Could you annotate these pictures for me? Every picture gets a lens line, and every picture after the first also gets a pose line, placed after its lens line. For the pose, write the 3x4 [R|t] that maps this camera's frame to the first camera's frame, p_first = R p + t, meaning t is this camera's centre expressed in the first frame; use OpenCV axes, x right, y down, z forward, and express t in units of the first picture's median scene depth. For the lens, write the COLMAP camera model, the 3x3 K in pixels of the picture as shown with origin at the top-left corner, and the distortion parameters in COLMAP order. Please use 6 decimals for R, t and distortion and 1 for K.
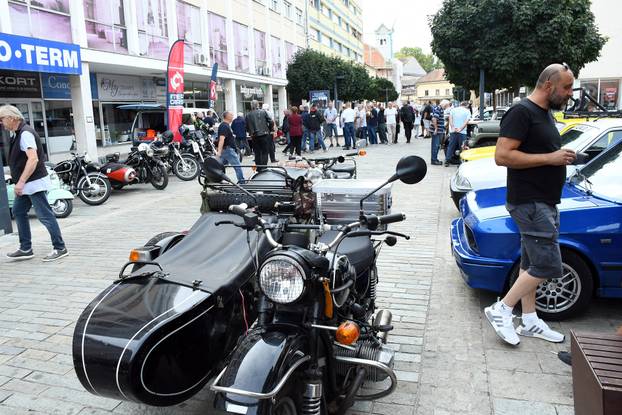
lens RADIAL K [[482.2, 0, 311.0], [0, 482.2, 207.5], [0, 0, 1]] dist [-0.147630, 0.087142]
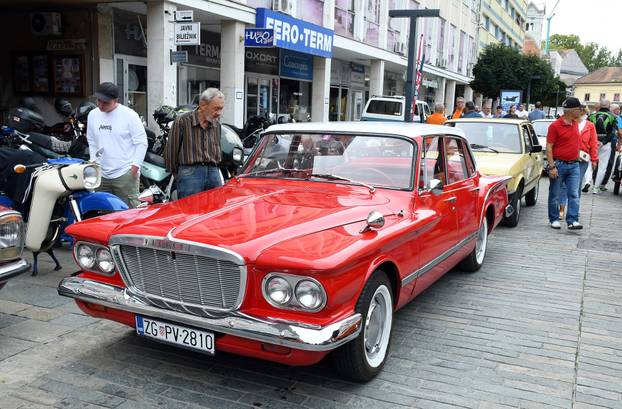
lens RADIAL K [[628.5, 0, 311.0], [0, 628.5, 204.5], [0, 0, 1]] dist [-0.021625, -0.007653]
pose [[0.986201, 0.099154, -0.132578, -0.271020], [-0.104509, 0.993941, -0.034051, 0.085409], [0.128399, 0.047436, 0.990588, -0.354344]]
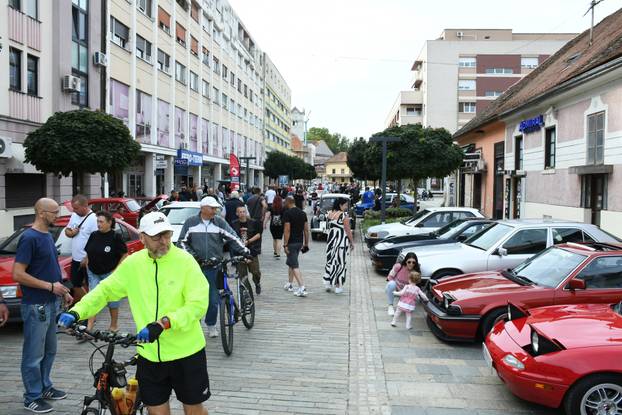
lens RADIAL K [[525.8, 0, 311.0], [0, 525.8, 207.5], [0, 0, 1]] dist [-0.132463, 0.210418]
pose [[0.978321, 0.041475, 0.202900, -0.414274], [-0.010725, 0.988573, -0.150362, 0.259638], [-0.206818, 0.144926, 0.967586, -1.372573]]
